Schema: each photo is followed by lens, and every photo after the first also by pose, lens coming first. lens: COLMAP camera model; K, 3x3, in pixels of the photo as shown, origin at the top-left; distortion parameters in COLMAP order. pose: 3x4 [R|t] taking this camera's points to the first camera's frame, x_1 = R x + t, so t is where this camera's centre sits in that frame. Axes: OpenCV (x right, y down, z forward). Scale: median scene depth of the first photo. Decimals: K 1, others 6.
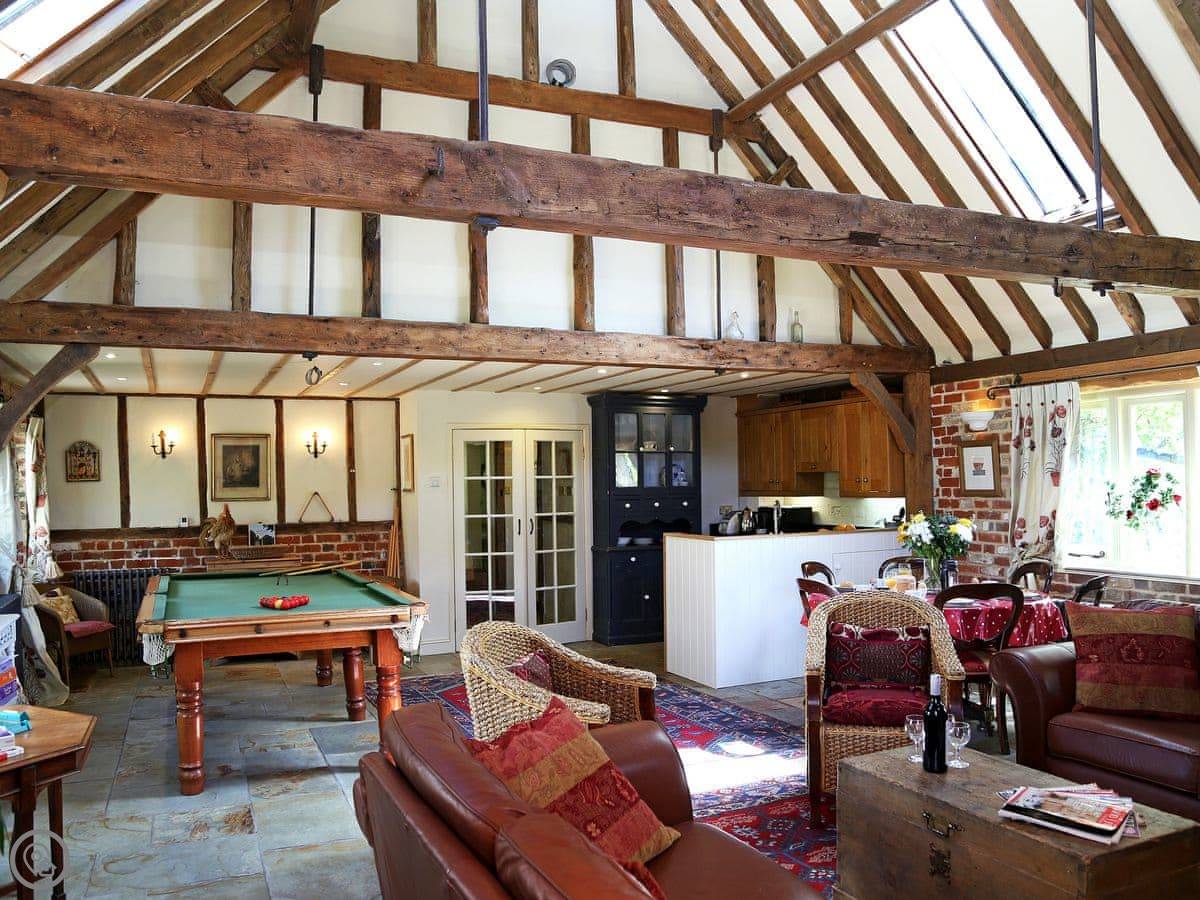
lens RADIAL K [[936.1, 0, 600.0], [0, 936.1, 450.0], [0, 0, 1]] dist [-0.113918, 0.006808]
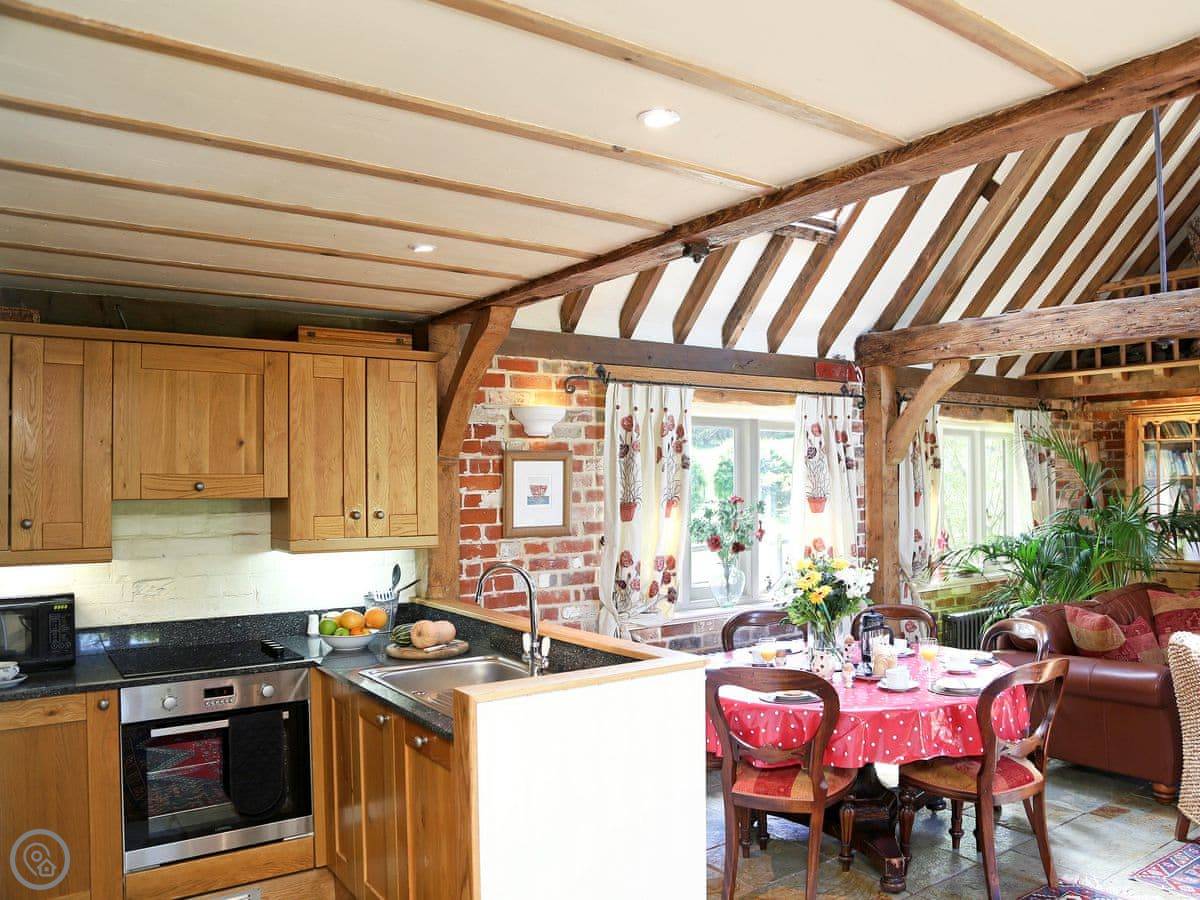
lens RADIAL K [[914.3, 0, 691.9], [0, 914.3, 462.2], [0, 0, 1]] dist [-0.091674, 0.004356]
pose [[-0.231279, 0.042794, 0.971946, -0.248802], [-0.018229, 0.998666, -0.048309, 0.027115], [-0.972717, -0.028890, -0.230190, 1.047869]]
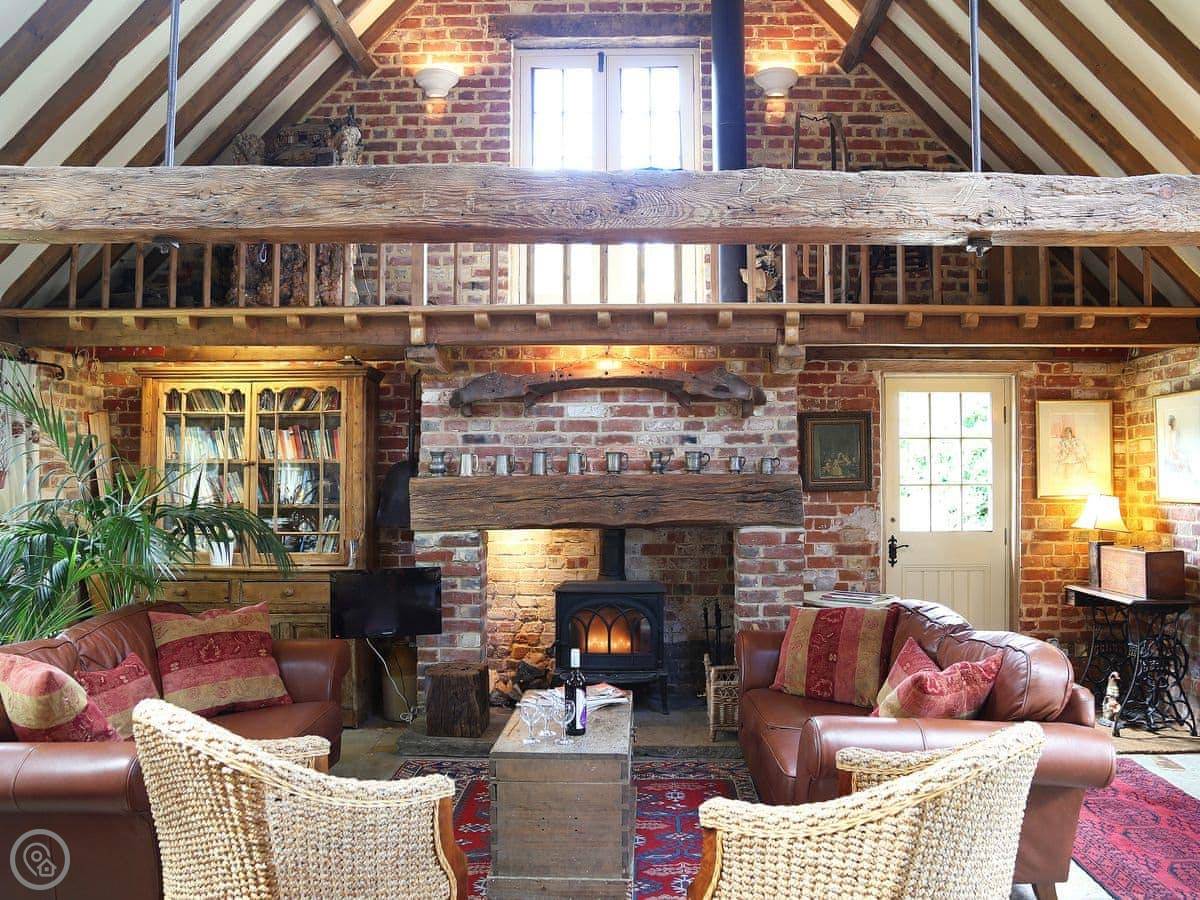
lens RADIAL K [[935.4, 0, 626.8], [0, 935.4, 453.3], [0, 0, 1]] dist [-0.126867, 0.071076]
pose [[-0.903666, 0.029885, 0.427194, -0.087995], [0.003120, 0.997995, -0.063216, 0.031692], [-0.428227, -0.055793, -0.901947, 0.859216]]
